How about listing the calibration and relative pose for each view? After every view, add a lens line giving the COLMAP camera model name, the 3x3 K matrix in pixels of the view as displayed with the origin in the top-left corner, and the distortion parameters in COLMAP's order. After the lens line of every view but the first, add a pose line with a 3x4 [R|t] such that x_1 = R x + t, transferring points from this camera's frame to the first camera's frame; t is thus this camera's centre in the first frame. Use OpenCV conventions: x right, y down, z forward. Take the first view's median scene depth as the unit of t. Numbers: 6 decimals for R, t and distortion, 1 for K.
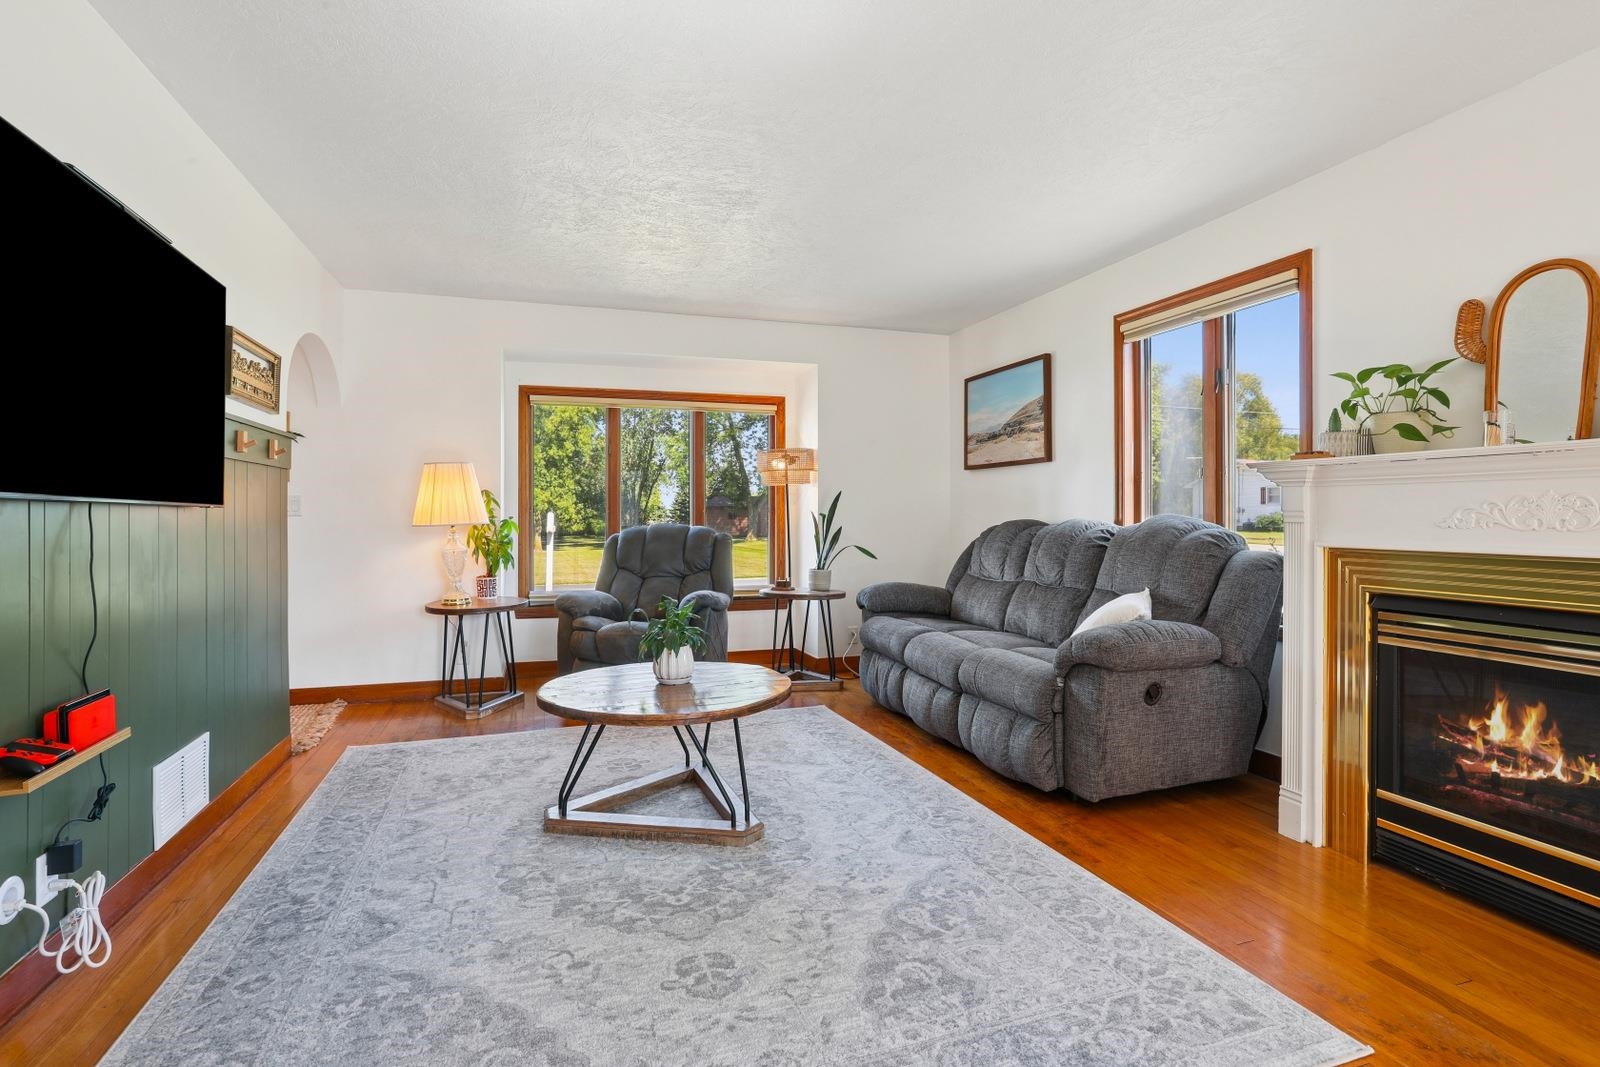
lens RADIAL K [[797.2, 0, 809.6], [0, 797.2, 522.0], [0, 0, 1]] dist [0.000021, 0.000120]
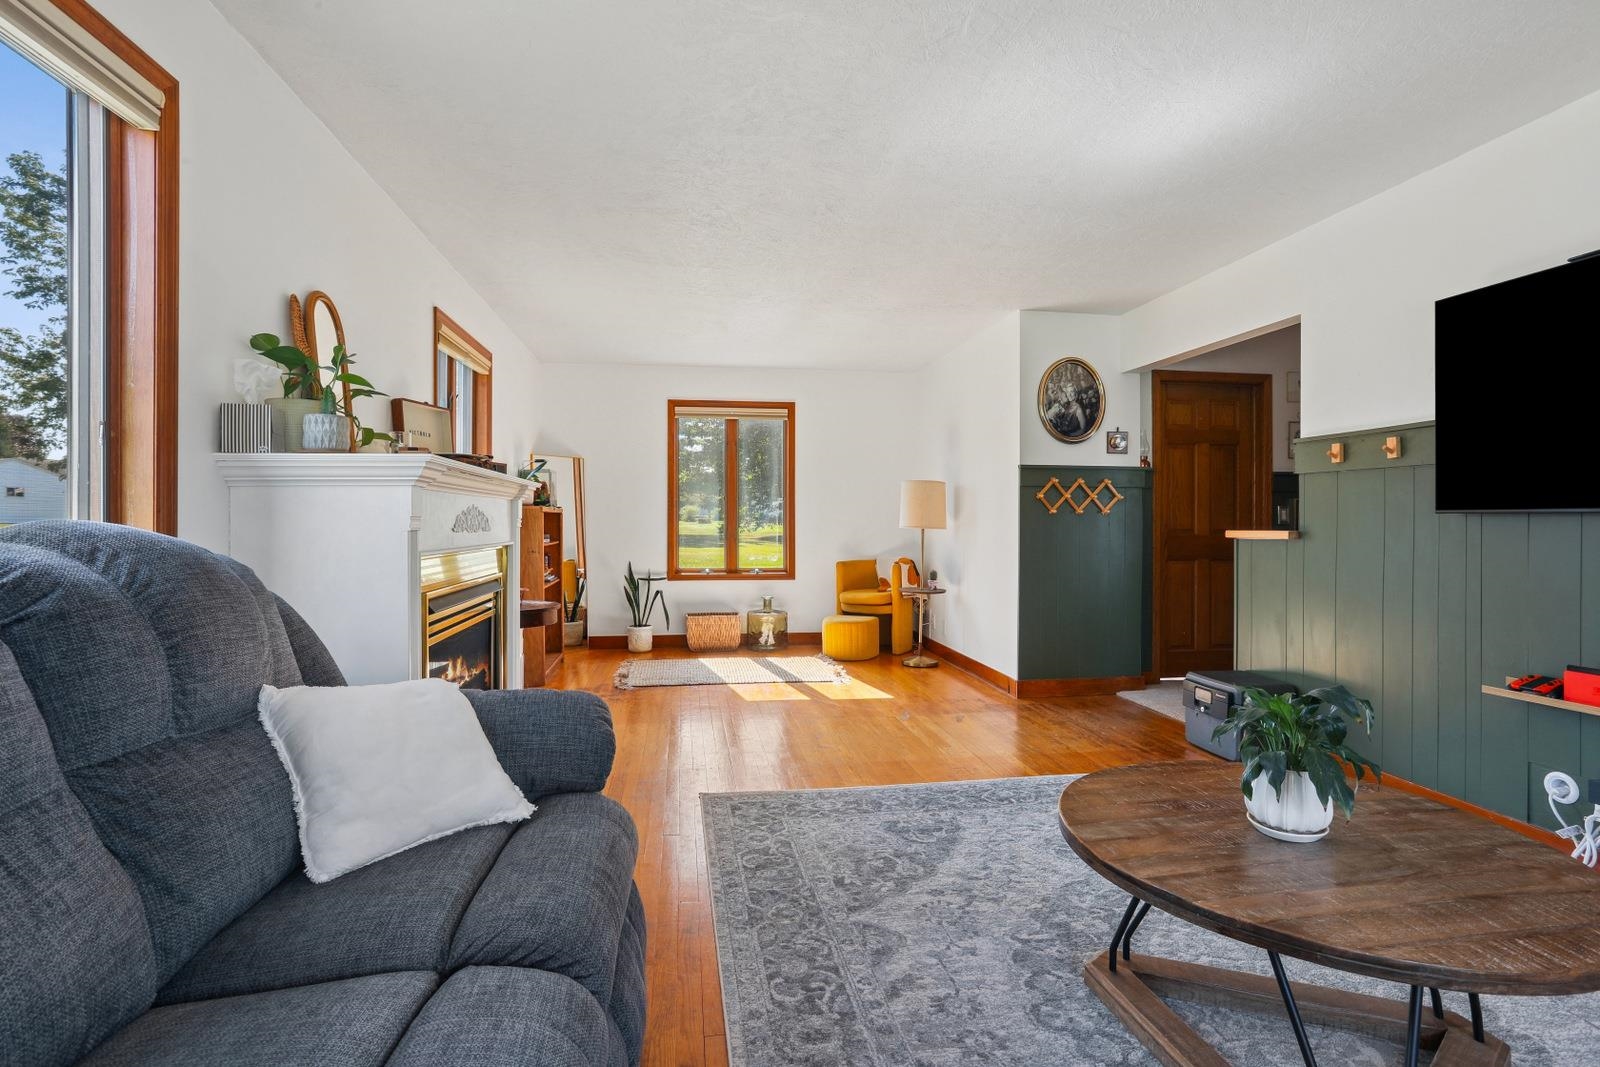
lens RADIAL K [[797.2, 0, 809.6], [0, 797.2, 522.0], [0, 0, 1]] dist [0.000021, 0.000120]
pose [[-0.984721, -0.002524, 0.174123, 0.072429], [-0.000426, 0.999927, 0.012085, -0.020713], [-0.174141, 0.011826, -0.984650, 2.098264]]
